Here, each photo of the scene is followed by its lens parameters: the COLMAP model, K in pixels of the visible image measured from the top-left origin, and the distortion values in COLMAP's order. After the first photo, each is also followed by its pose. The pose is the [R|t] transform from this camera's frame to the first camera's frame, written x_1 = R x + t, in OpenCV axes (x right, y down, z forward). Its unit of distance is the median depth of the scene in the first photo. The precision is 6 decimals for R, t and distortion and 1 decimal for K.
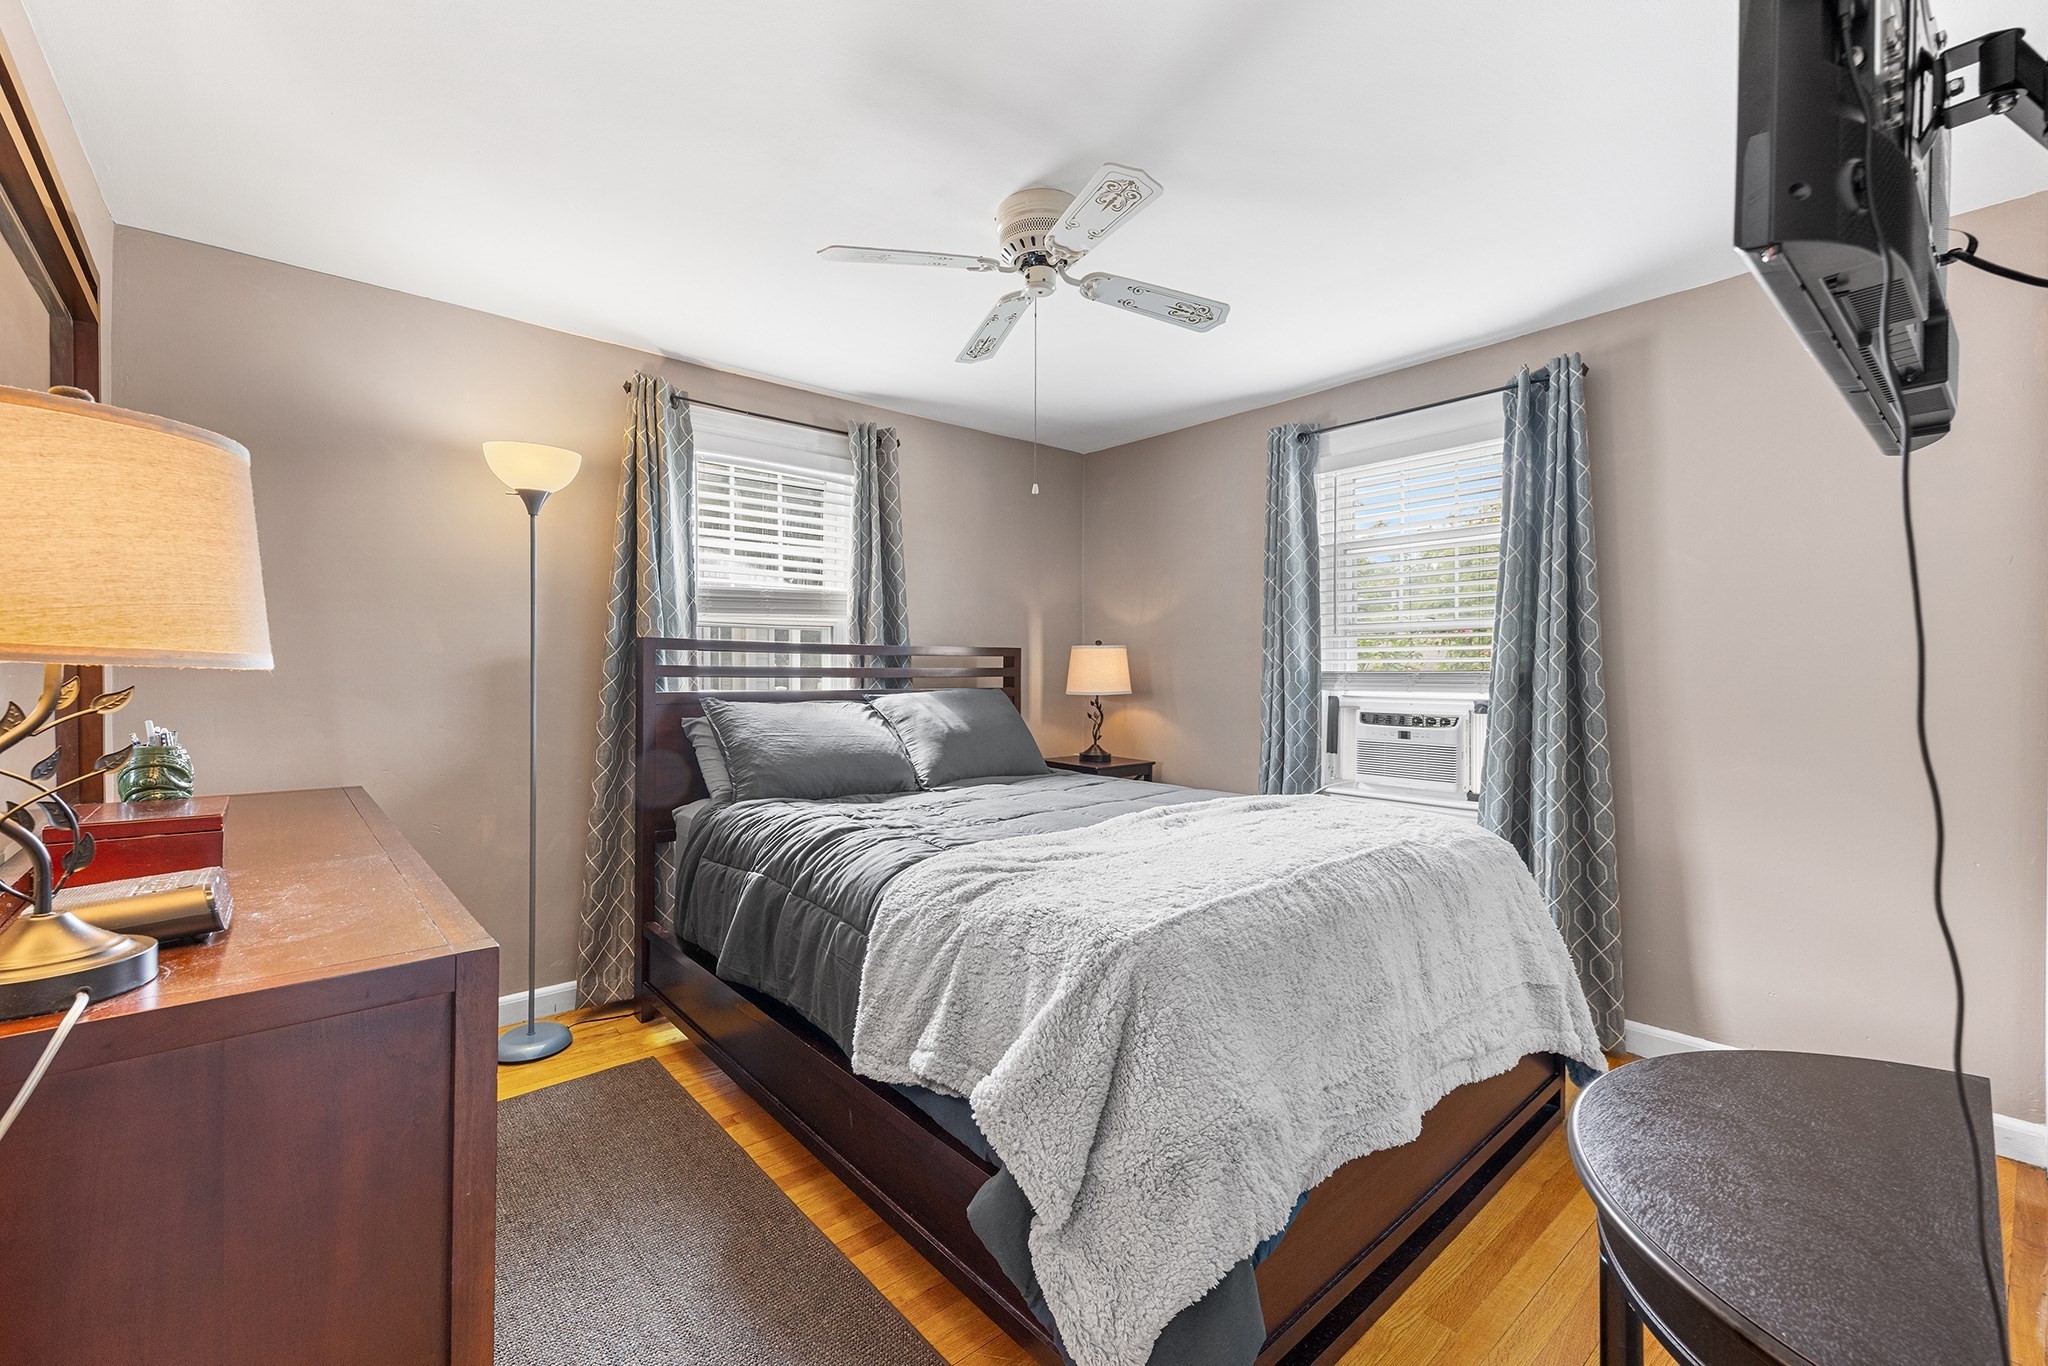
lens RADIAL K [[824.5, 0, 1031.1], [0, 824.5, 670.7], [0, 0, 1]] dist [-0.000035, -0.000037]
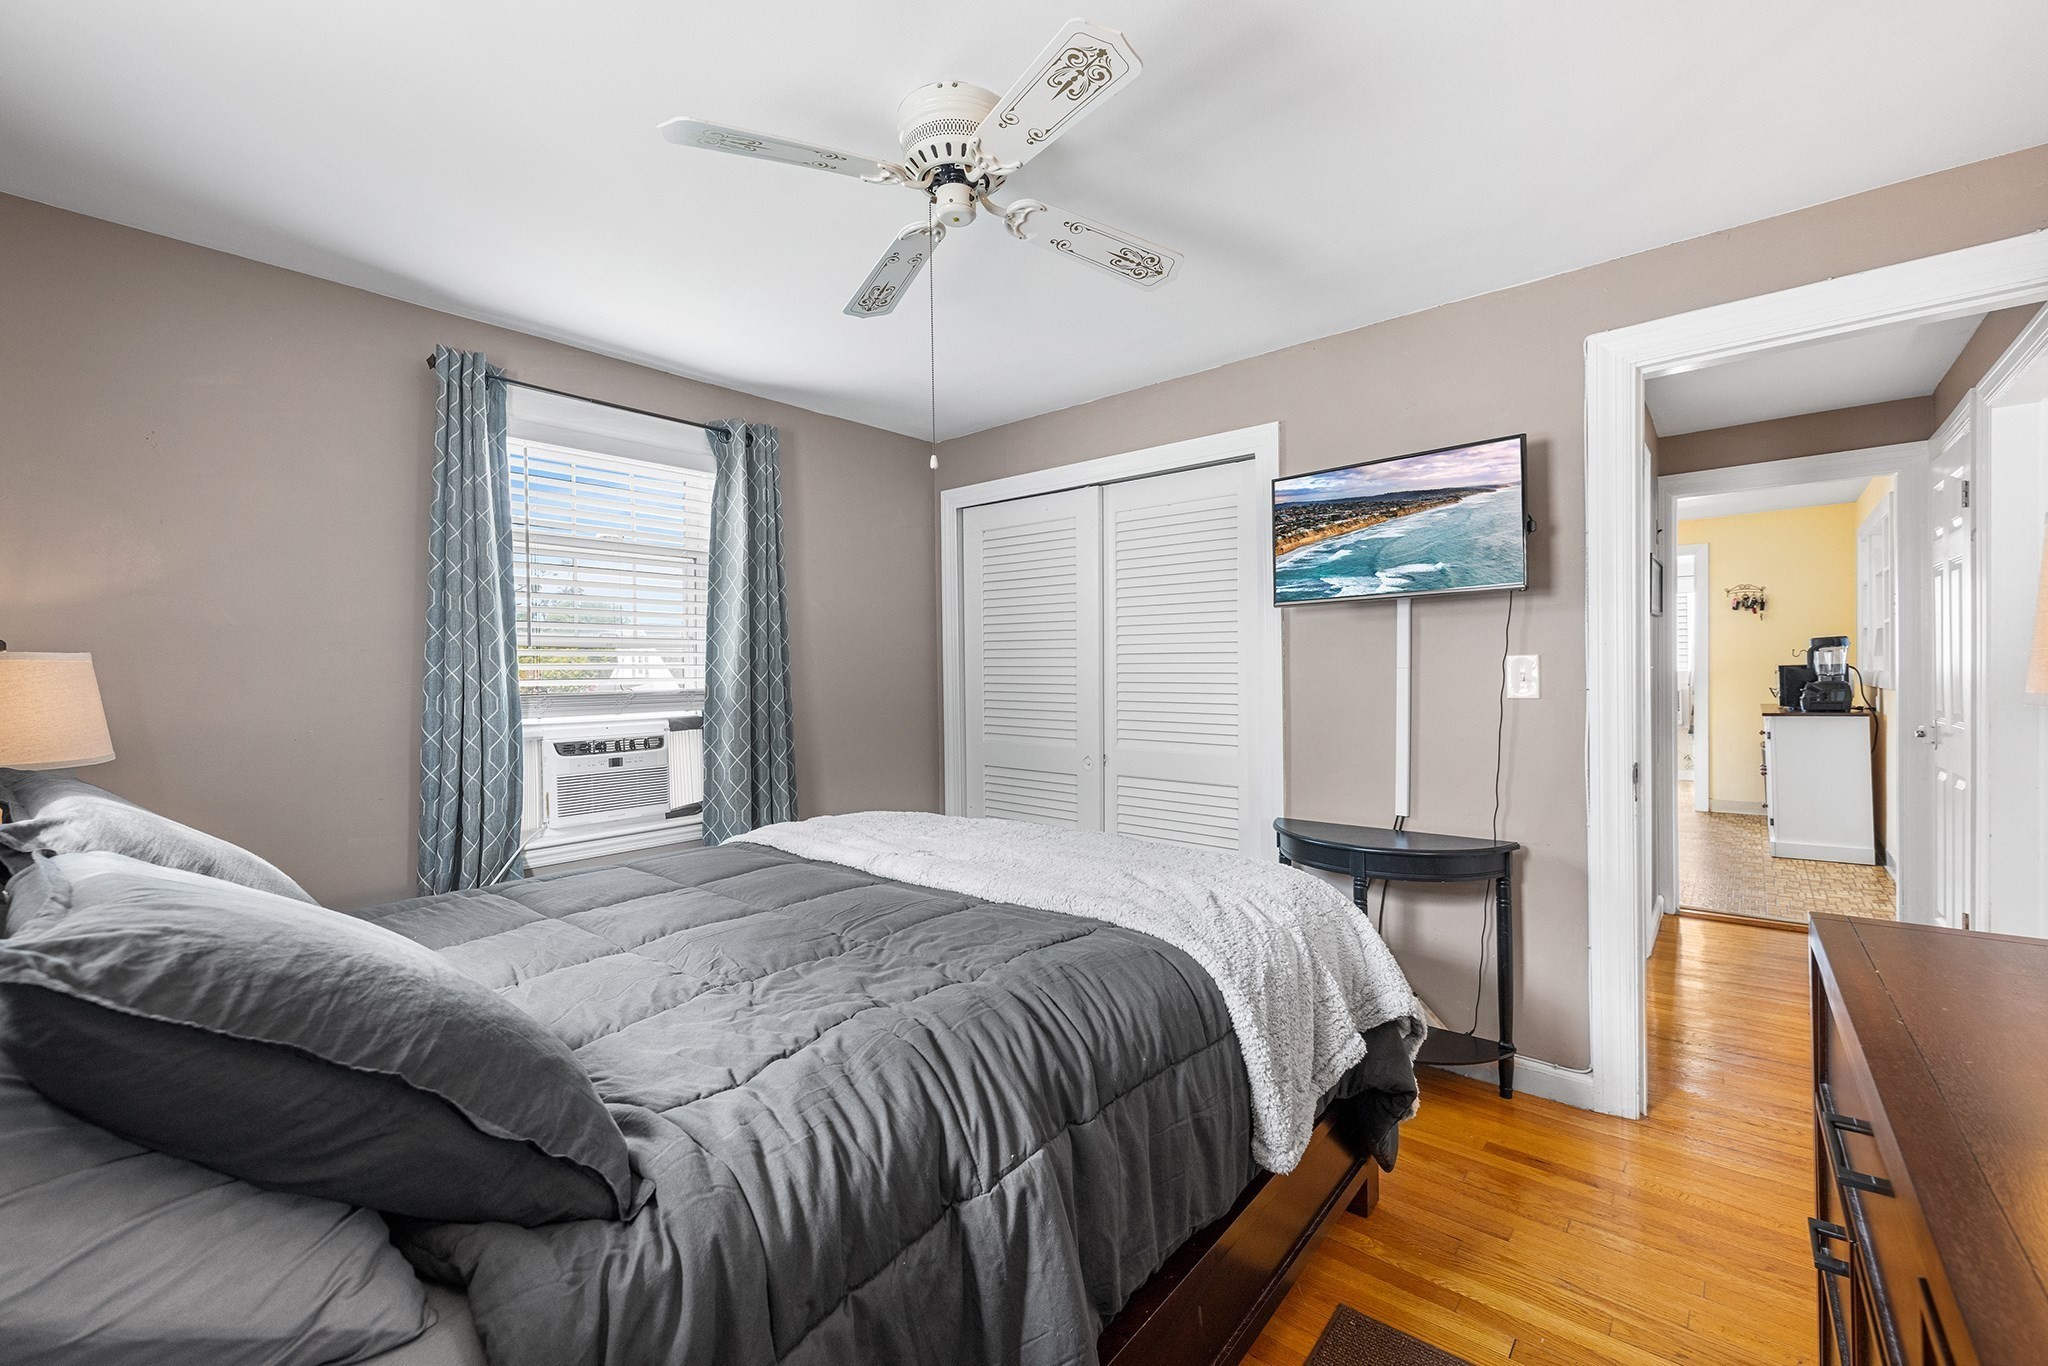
lens RADIAL K [[824.5, 0, 1031.1], [0, 824.5, 670.7], [0, 0, 1]] dist [-0.000035, -0.000037]
pose [[-0.165947, -0.001525, 0.986133, -0.514489], [0.014153, 0.999892, 0.003928, -0.019596], [-0.986033, 0.014608, -0.165908, 0.699395]]
